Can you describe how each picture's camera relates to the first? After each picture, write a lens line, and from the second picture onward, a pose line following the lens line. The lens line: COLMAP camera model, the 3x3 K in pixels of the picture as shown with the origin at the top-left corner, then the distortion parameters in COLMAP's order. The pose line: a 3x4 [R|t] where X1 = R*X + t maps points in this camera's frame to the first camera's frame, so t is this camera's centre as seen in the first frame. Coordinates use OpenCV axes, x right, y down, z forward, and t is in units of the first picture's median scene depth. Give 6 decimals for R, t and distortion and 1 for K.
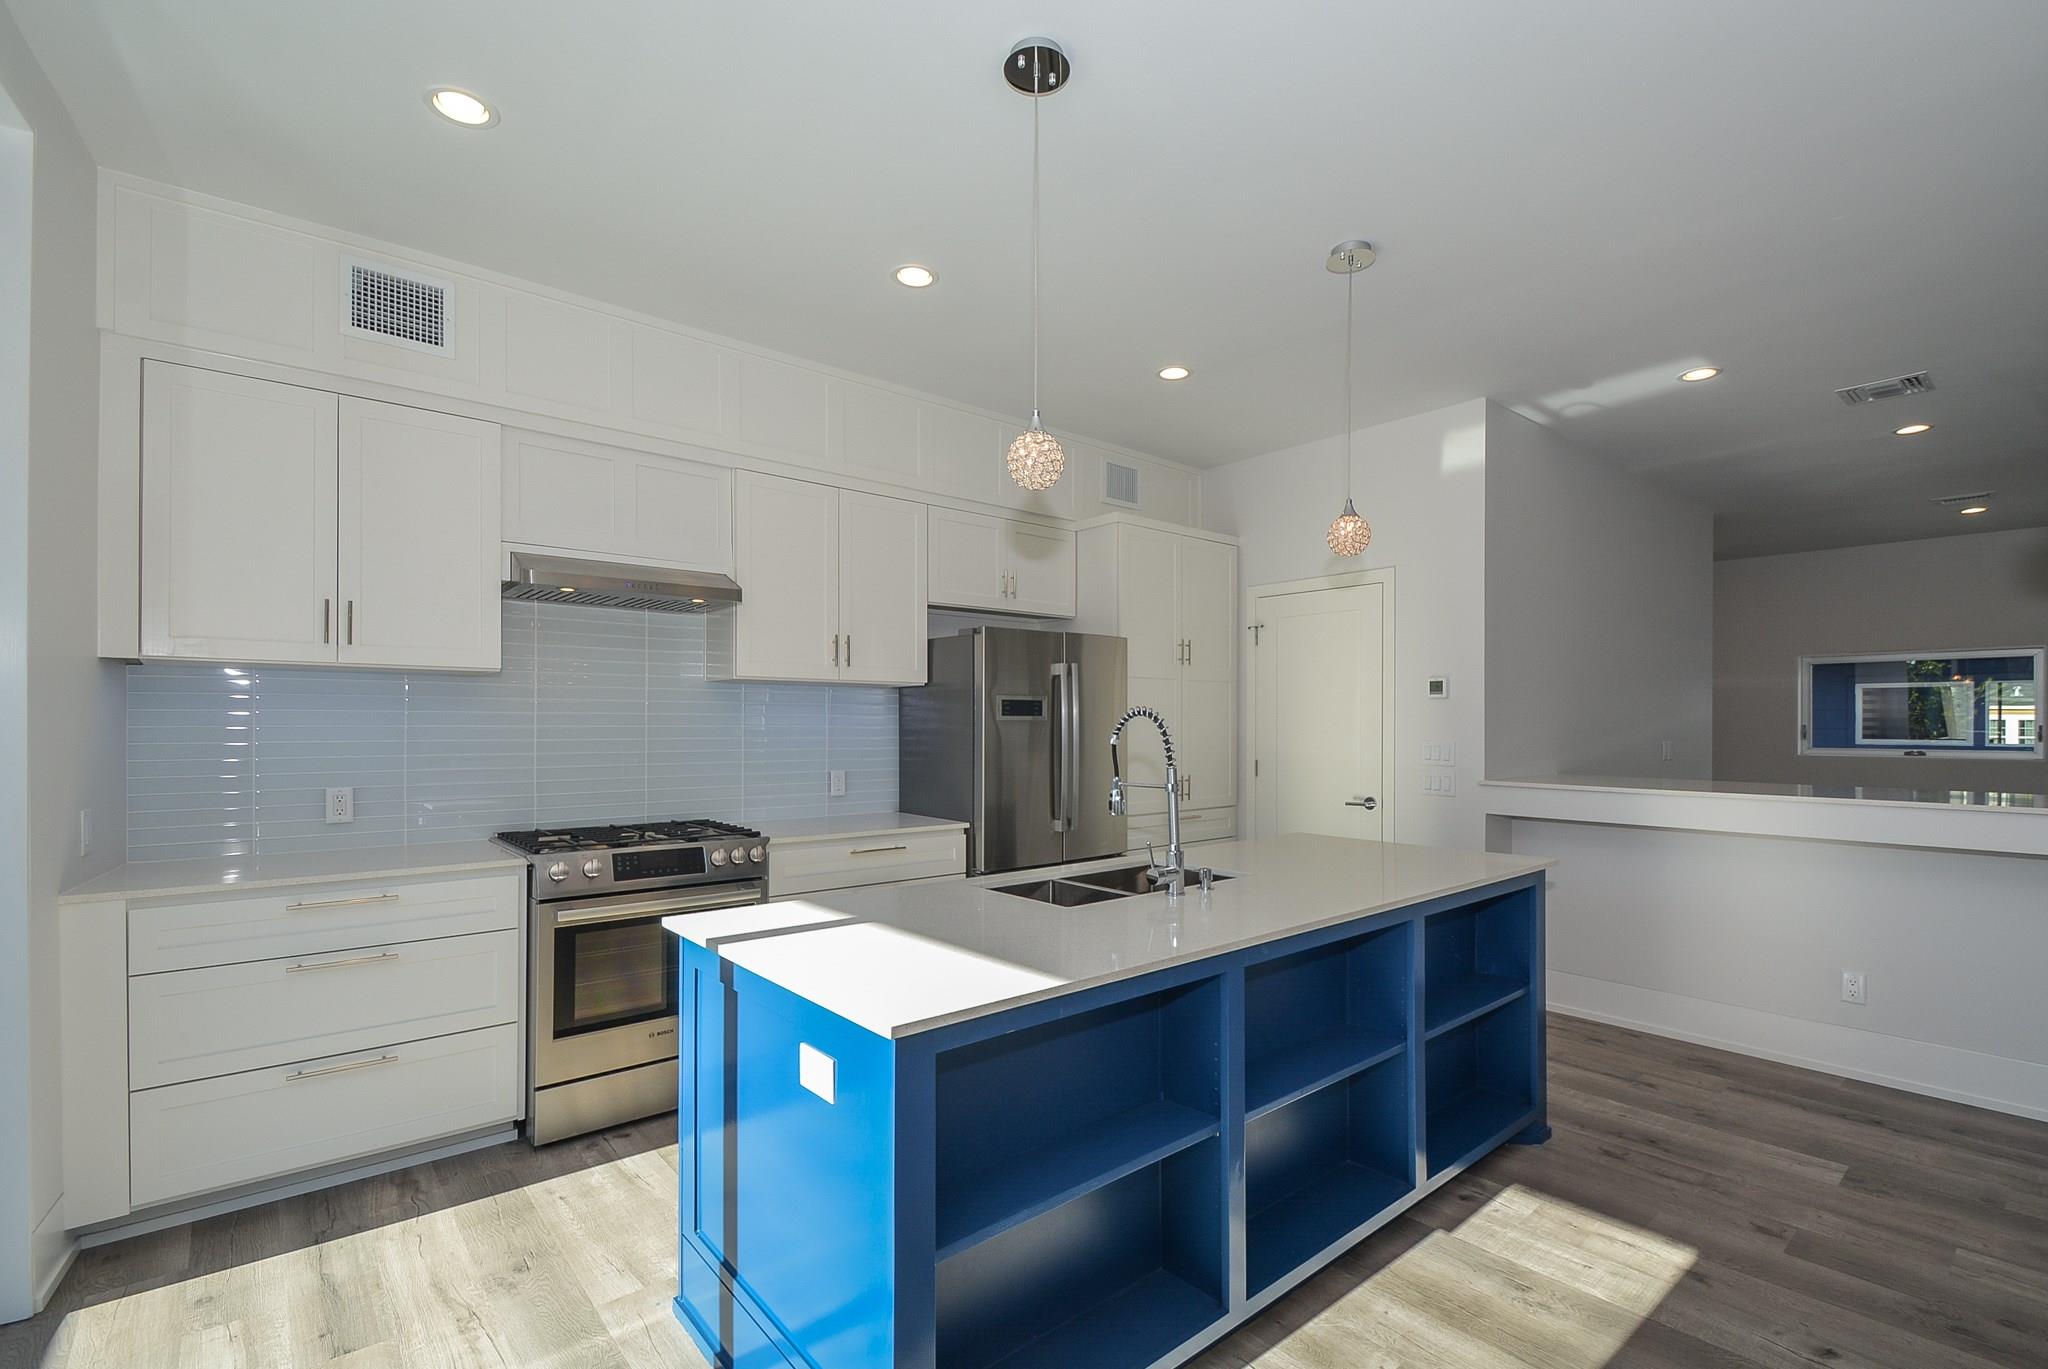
lens RADIAL K [[902.8, 0, 1033.0], [0, 902.8, 718.2], [0, 0, 1]] dist [0.013681, -0.007514]
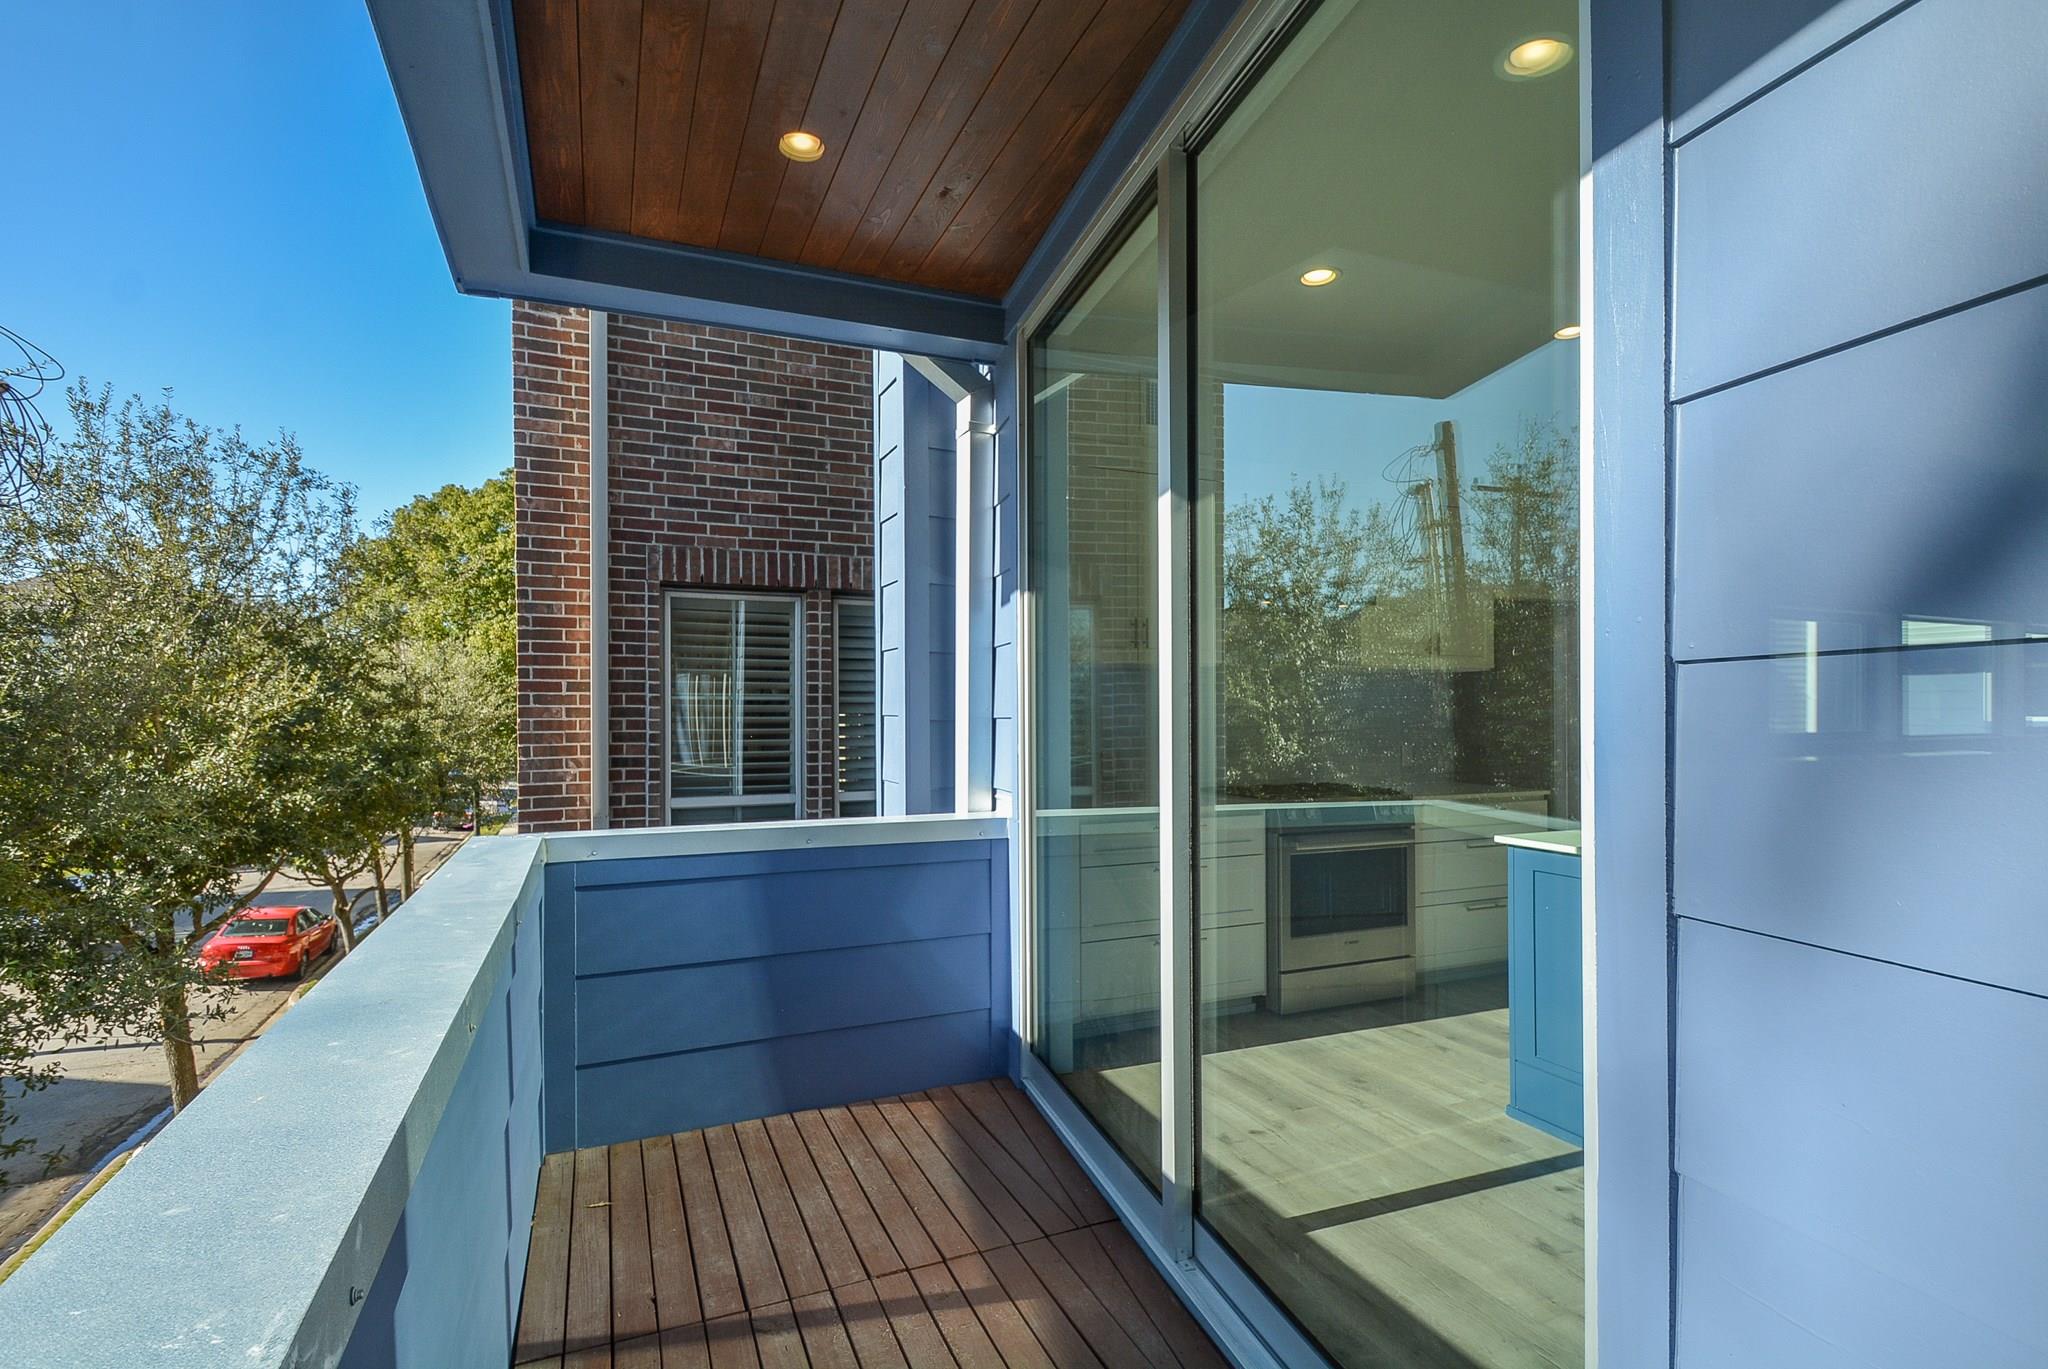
lens RADIAL K [[969.2, 0, 1017.4], [0, 969.2, 697.9], [0, 0, 1]] dist [0.002237, -0.005969]
pose [[0.966108, 0.002388, -0.258127, -0.531199], [-0.003146, 0.999992, -0.002523, 0.003133], [0.258119, 0.003249, 0.966108, -0.480522]]
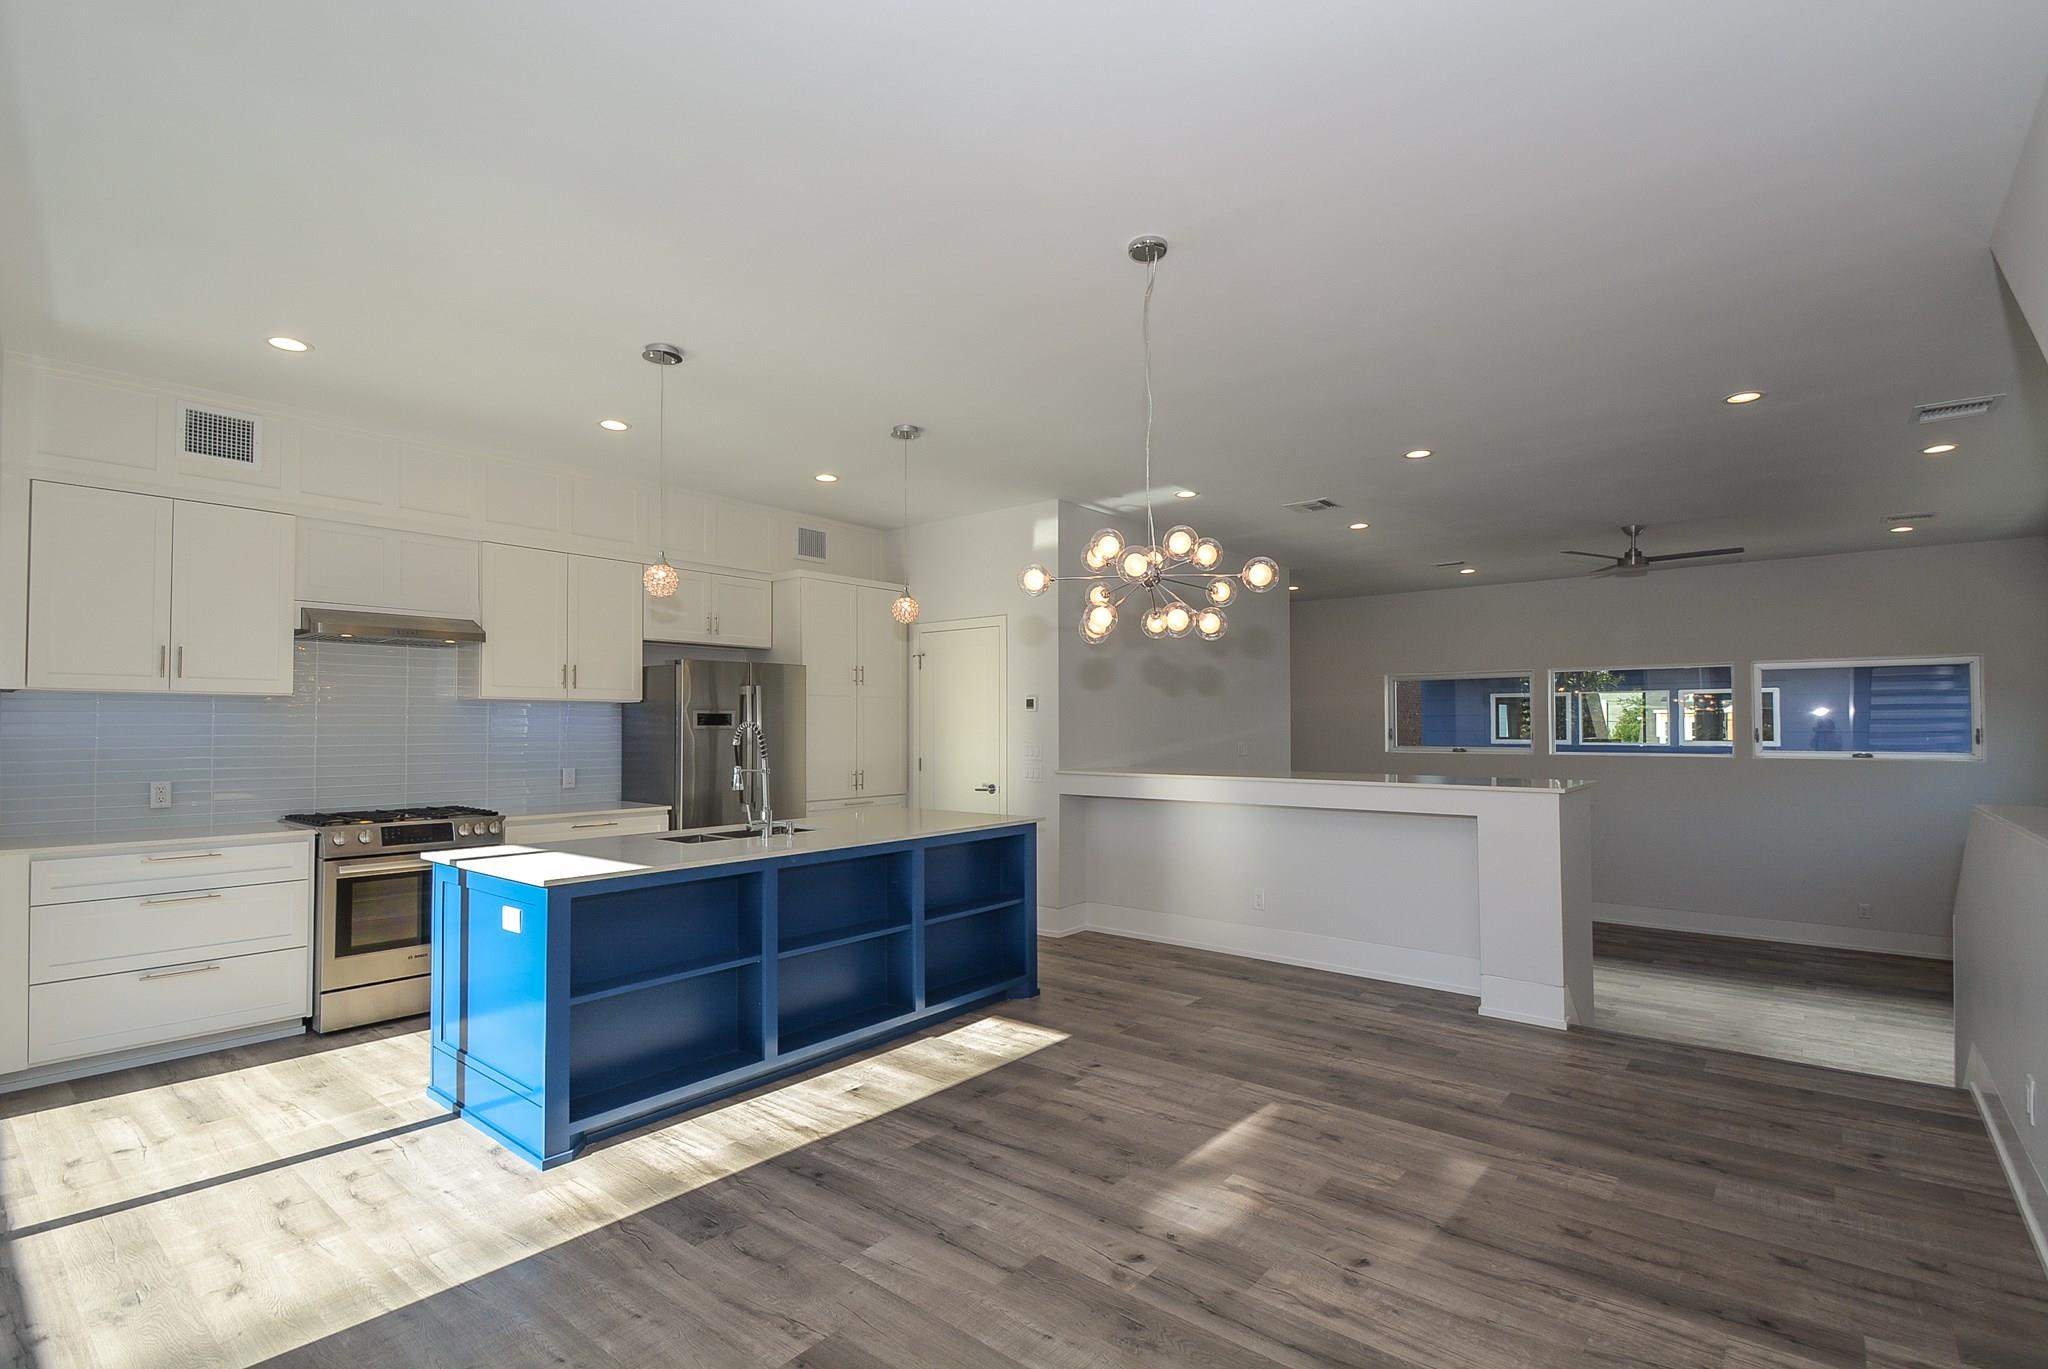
lens RADIAL K [[969.2, 0, 1024.3], [0, 969.2, 699.7], [0, 0, 1]] dist [0.002237, -0.005969]
pose [[0.984994, 0.000876, 0.172587, 0.255877], [0.003082, 0.999738, -0.022663, -0.009071], [-0.172562, 0.022855, 0.984734, -0.650953]]
